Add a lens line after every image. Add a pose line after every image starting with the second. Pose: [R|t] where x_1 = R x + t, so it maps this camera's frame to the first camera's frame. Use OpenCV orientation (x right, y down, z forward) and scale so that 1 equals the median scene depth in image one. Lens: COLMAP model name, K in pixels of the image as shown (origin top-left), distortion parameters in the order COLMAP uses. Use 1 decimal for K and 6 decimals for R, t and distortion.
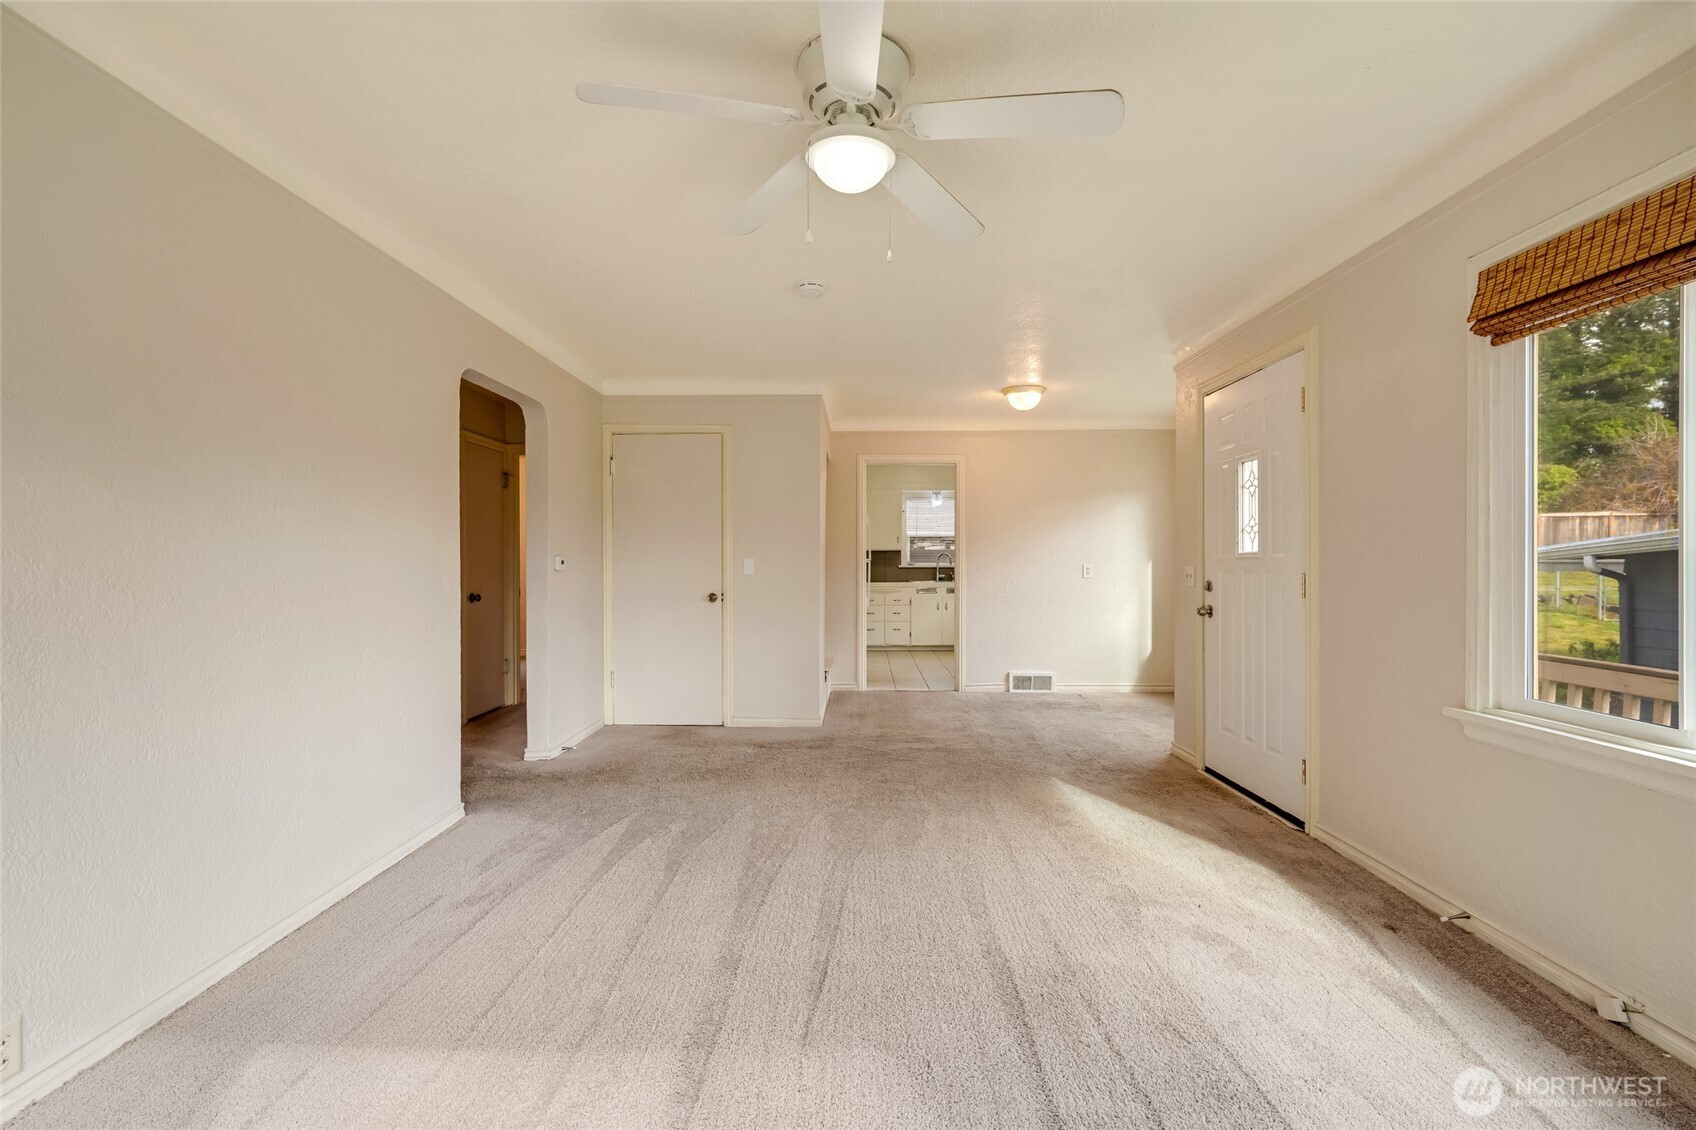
lens RADIAL K [[745.3, 0, 853.7], [0, 745.3, 560.9], [0, 0, 1]] dist [0.004351, -0.000227]
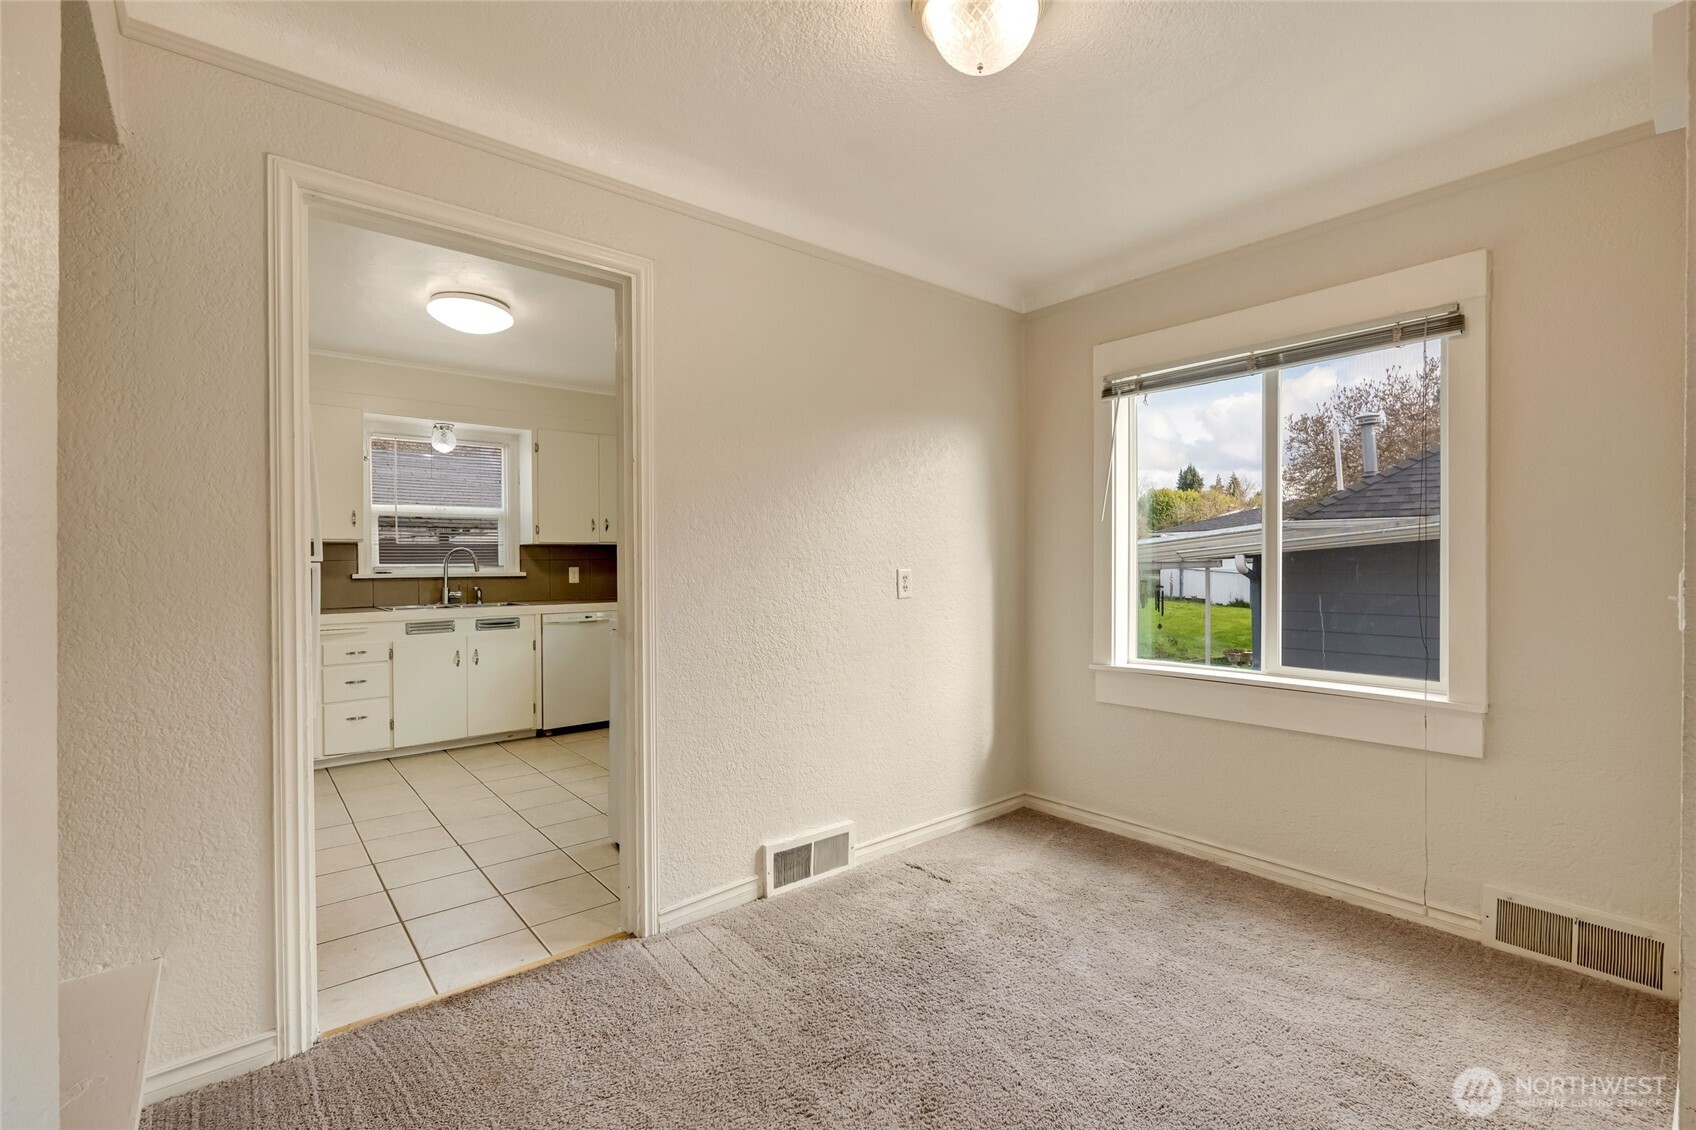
lens RADIAL K [[745.3, 0, 844.1], [0, 745.3, 568.8], [0, 0, 1]] dist [0.004351, -0.000227]
pose [[0.762084, -0.010464, 0.647394, -0.008200], [0.005866, 0.999940, 0.009257, 0.000077], [-0.647452, -0.003257, 0.762099, 0.468226]]
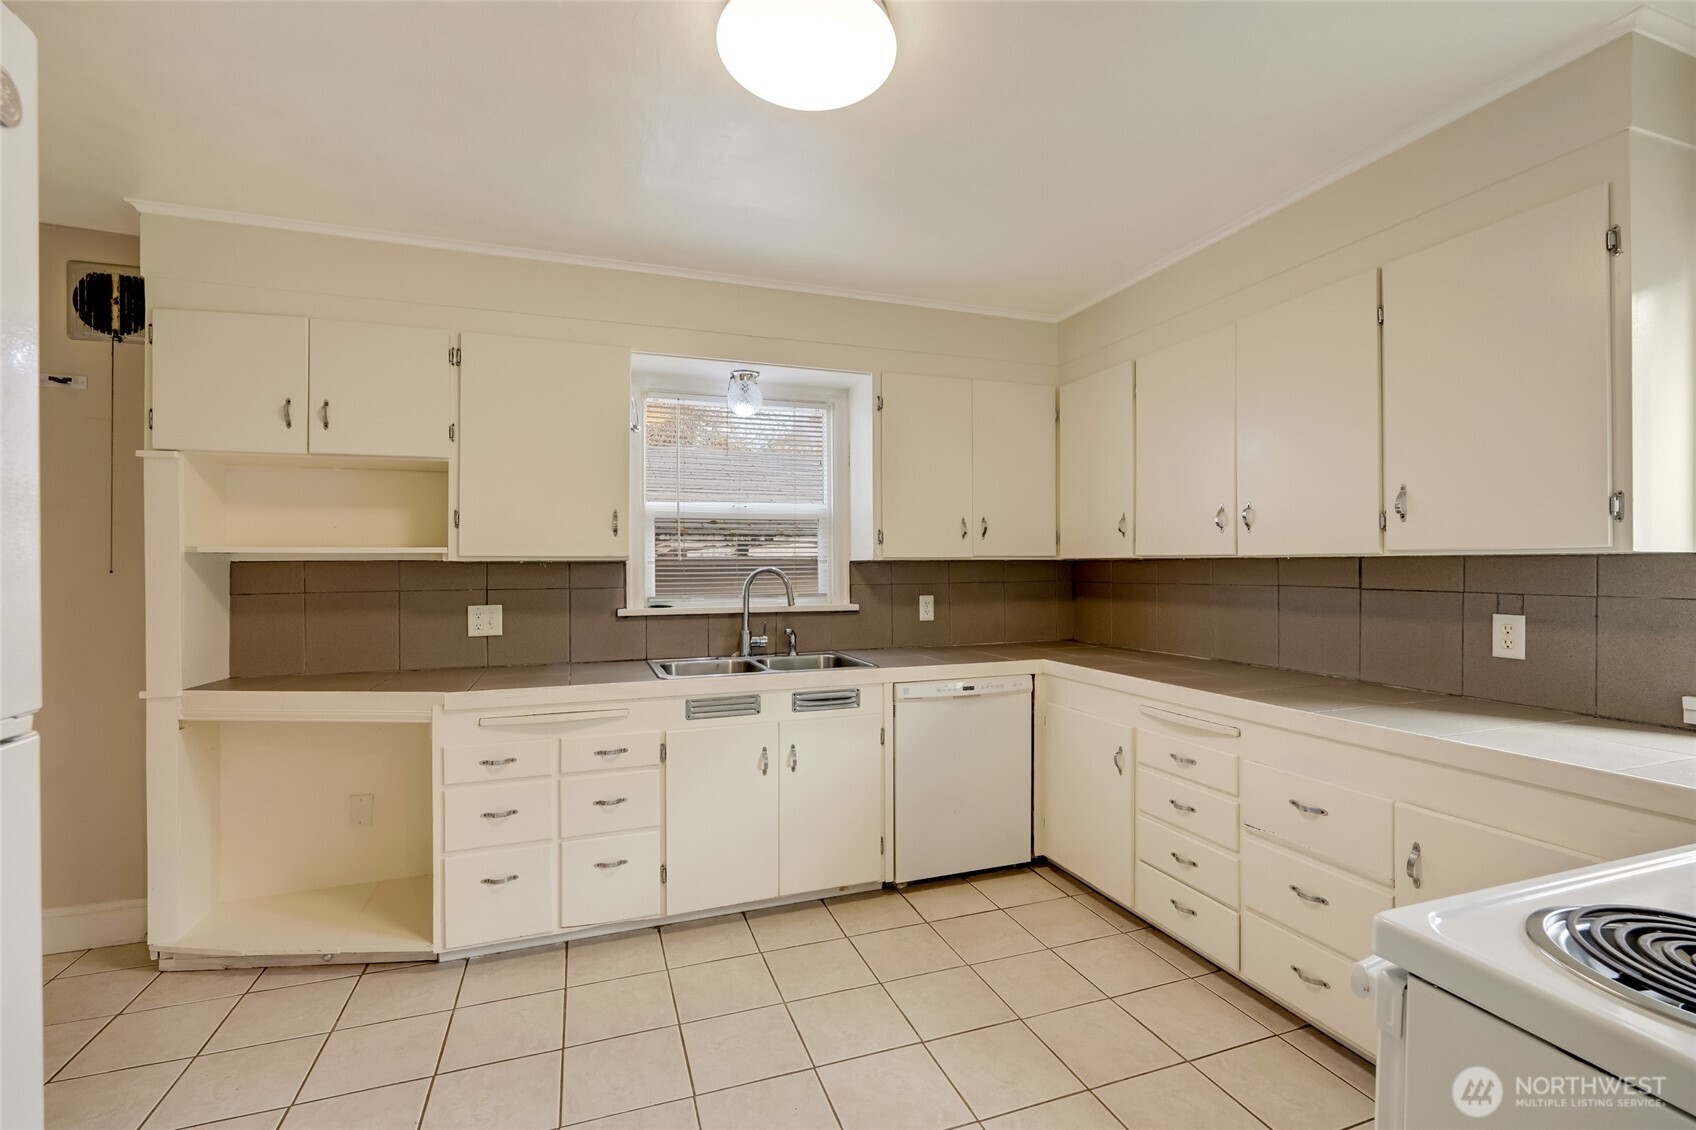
lens RADIAL K [[745.3, 0, 846.4], [0, 745.3, 558.9], [0, 0, 1]] dist [0.004351, -0.000227]
pose [[0.937887, -0.000495, 0.346941, 0.044496], [0.004059, 0.999946, -0.009547, -0.011872], [-0.346917, 0.010362, 0.937838, 0.721228]]
